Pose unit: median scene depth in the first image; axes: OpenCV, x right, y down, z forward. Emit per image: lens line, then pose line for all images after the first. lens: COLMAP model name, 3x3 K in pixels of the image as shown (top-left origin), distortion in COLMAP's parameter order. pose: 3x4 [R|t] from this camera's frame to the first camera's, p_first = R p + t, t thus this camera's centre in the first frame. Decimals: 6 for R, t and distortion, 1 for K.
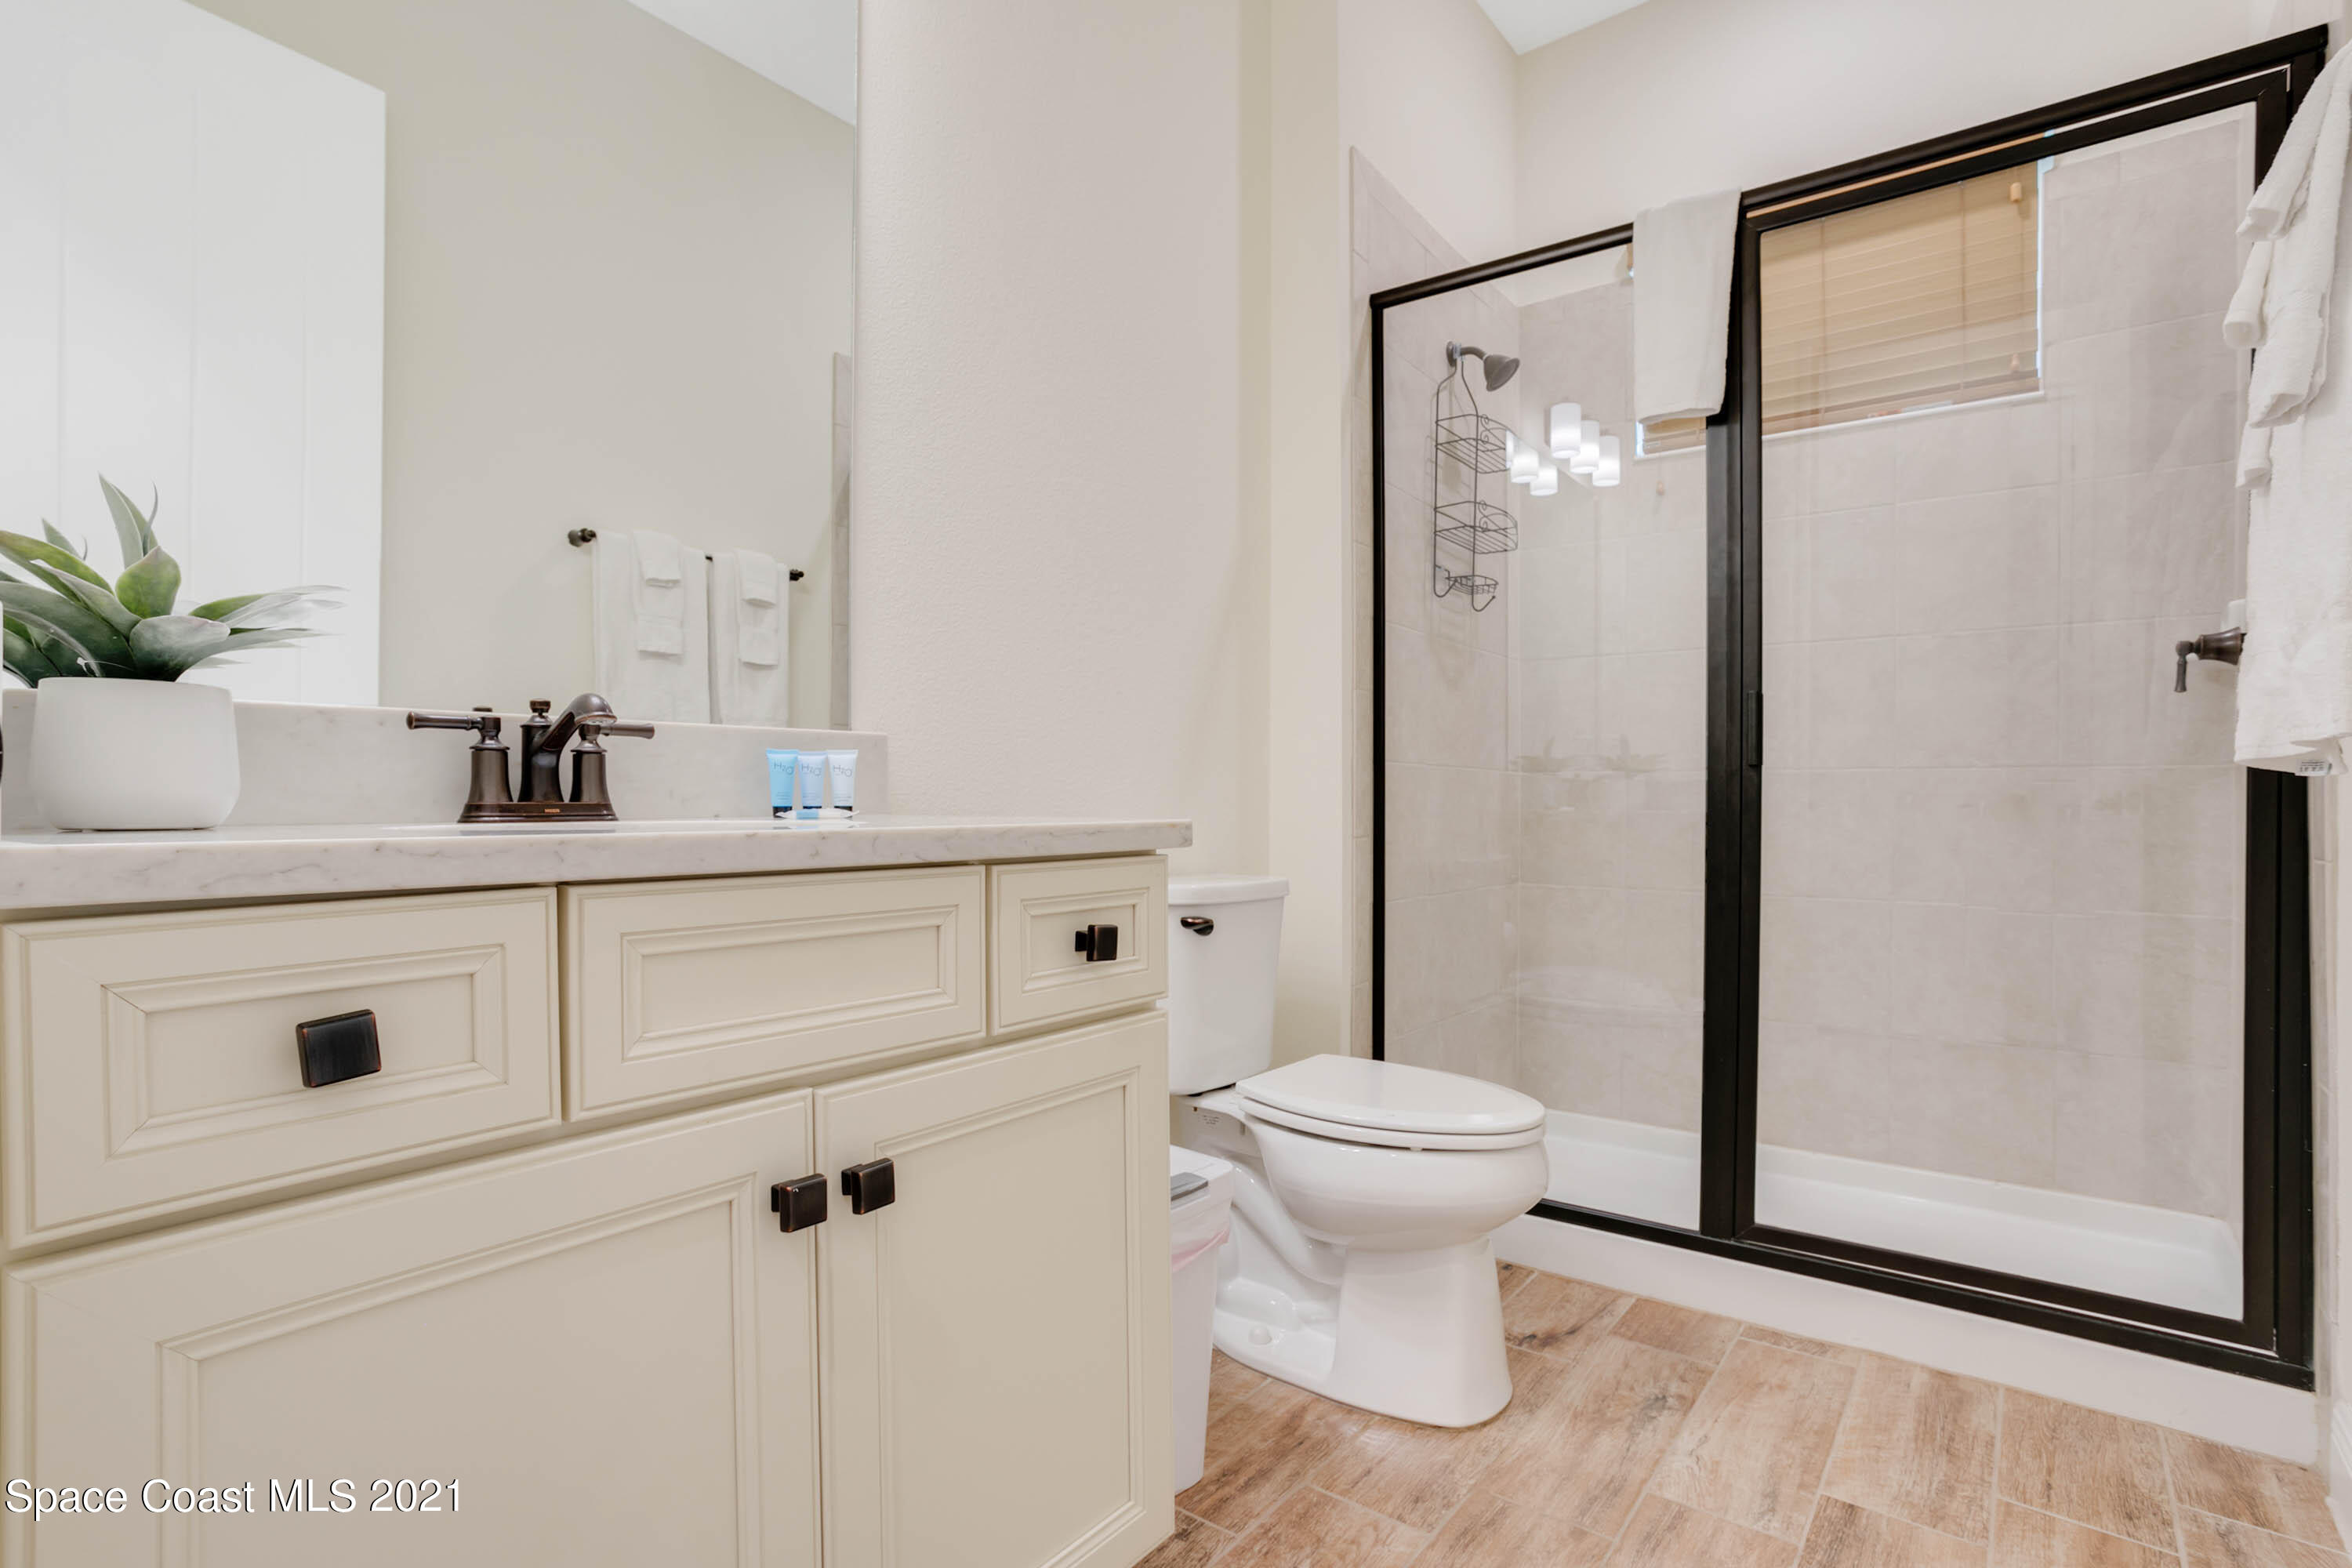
lens RADIAL K [[1141.9, 0, 1168.0], [0, 1141.9, 804.1], [0, 0, 1]] dist [0.000101, -0.000548]
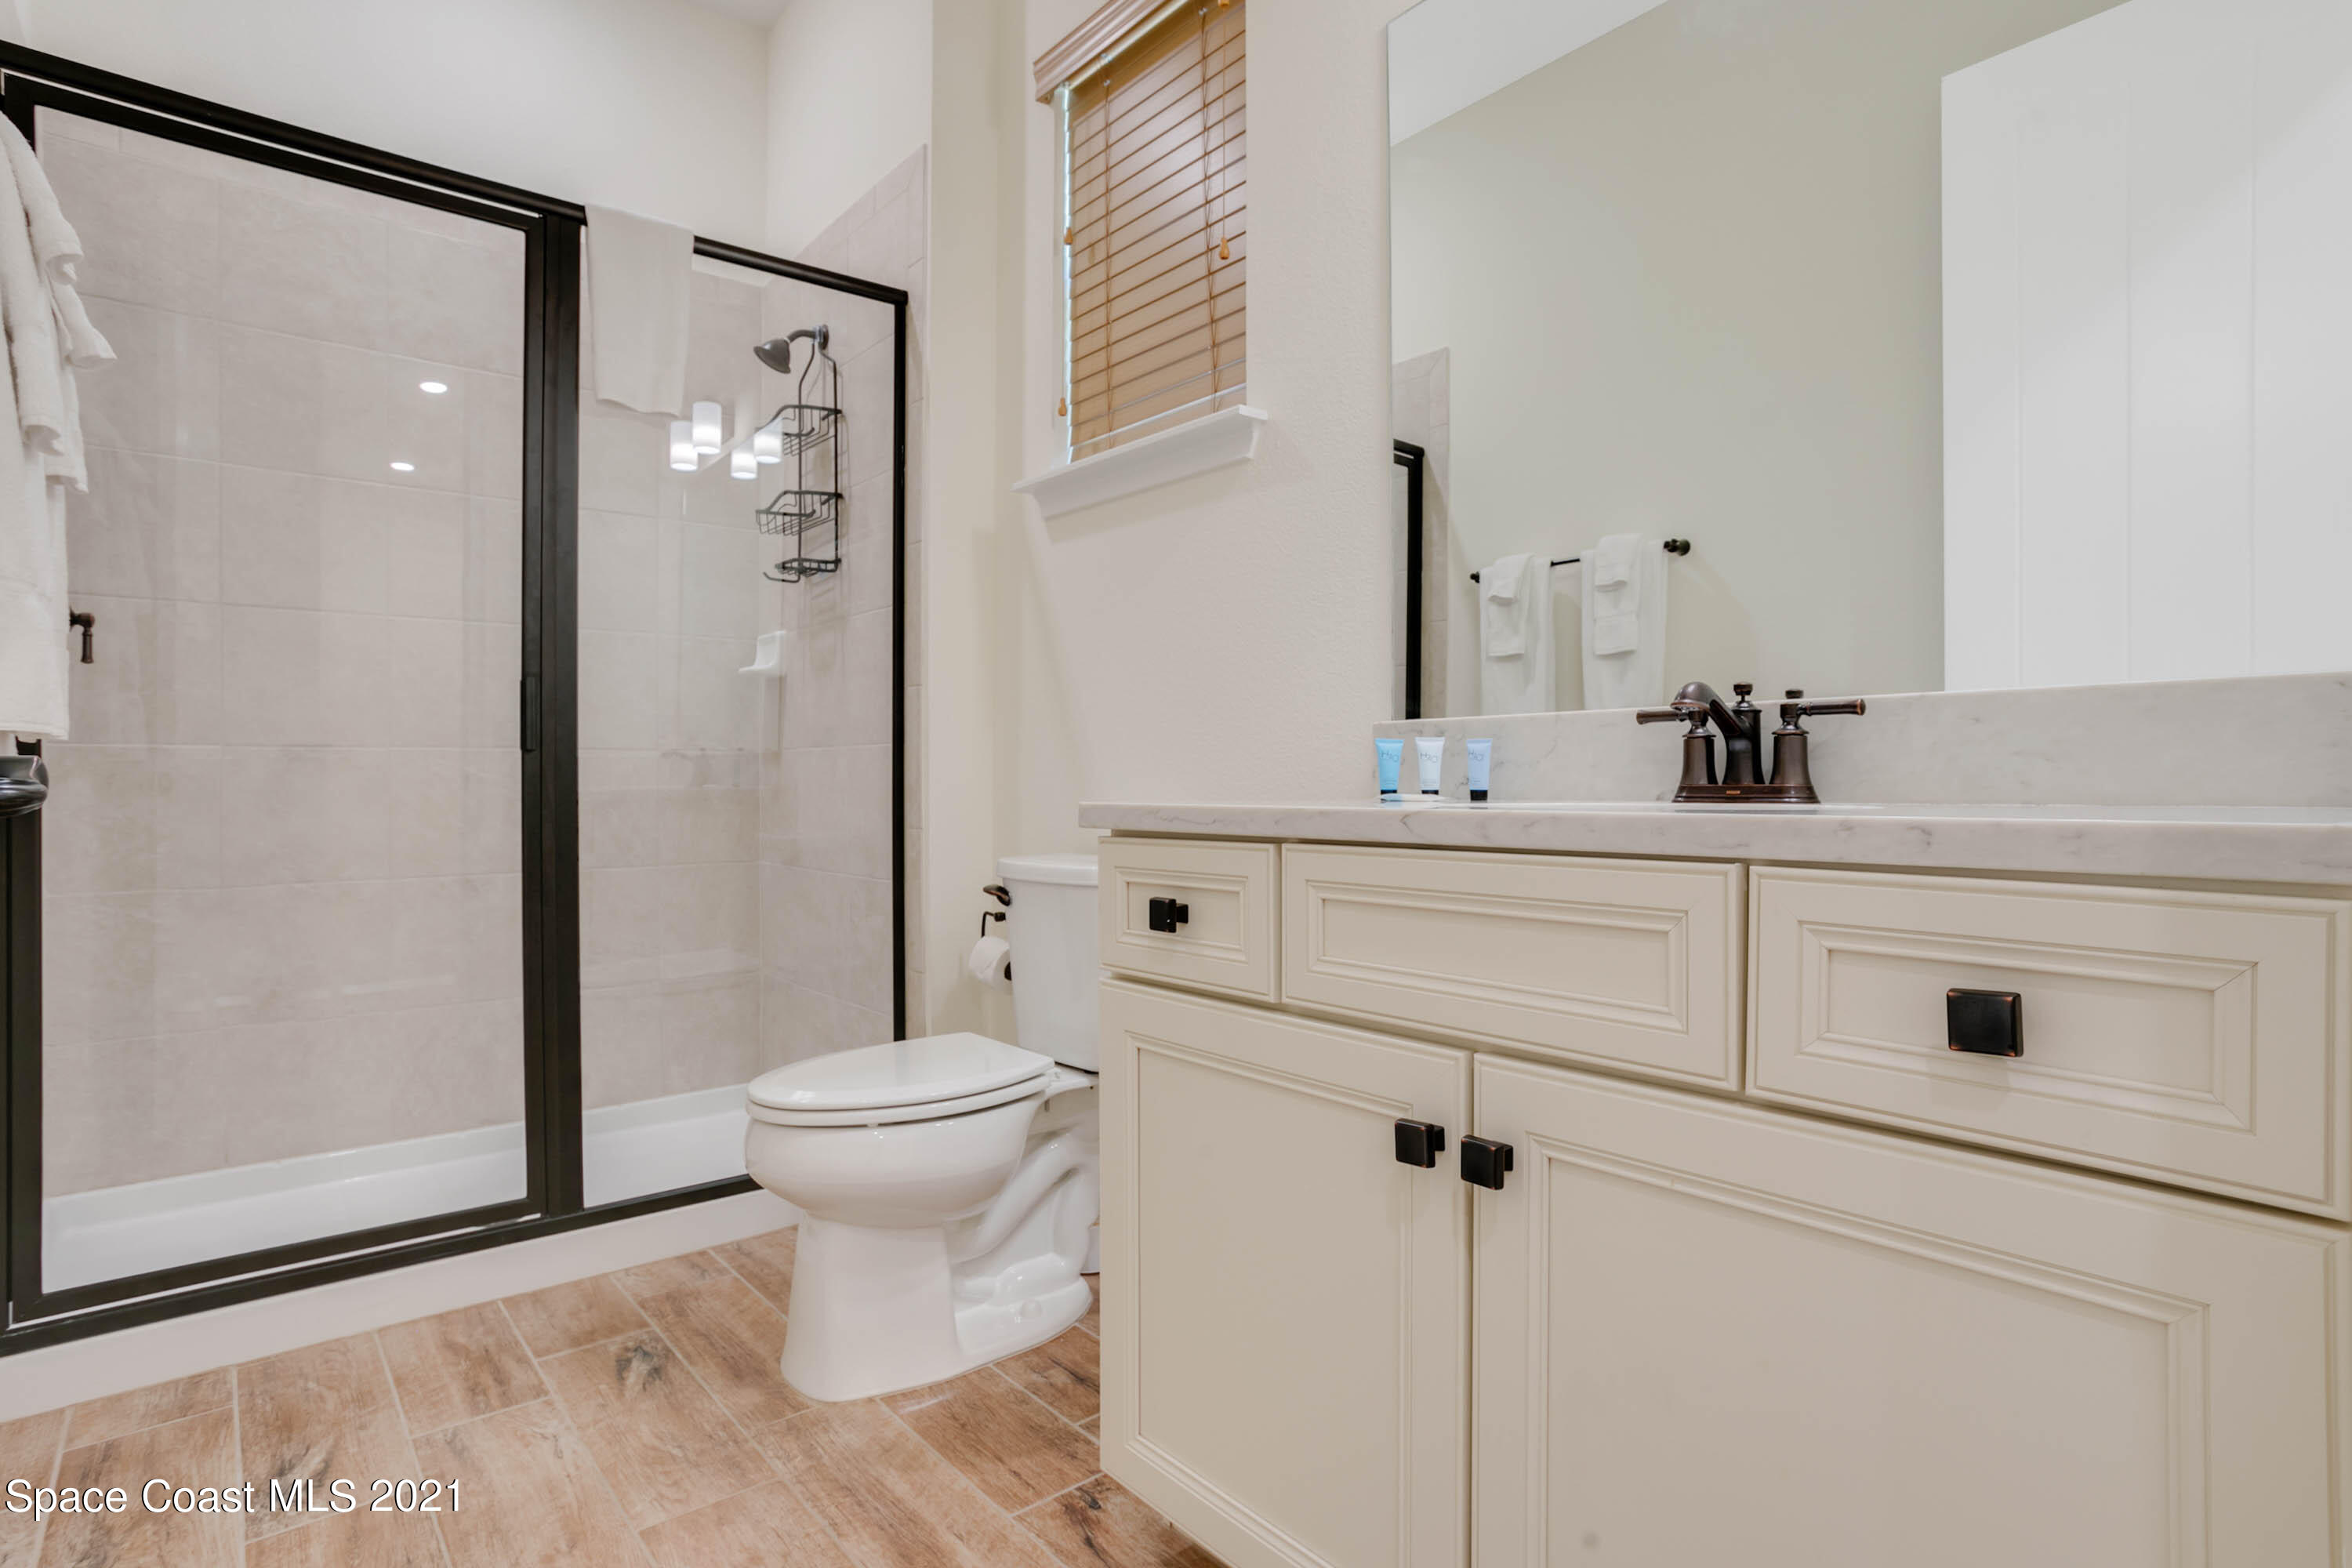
lens RADIAL K [[1141.9, 0, 1197.1], [0, 1141.9, 792.3], [0, 0, 1]] dist [0.000101, -0.000548]
pose [[-0.155670, 0.011072, -0.987747, 0.601907], [-0.001054, 0.999935, 0.011375, -0.005791], [0.987809, 0.002811, -0.155648, 0.694134]]
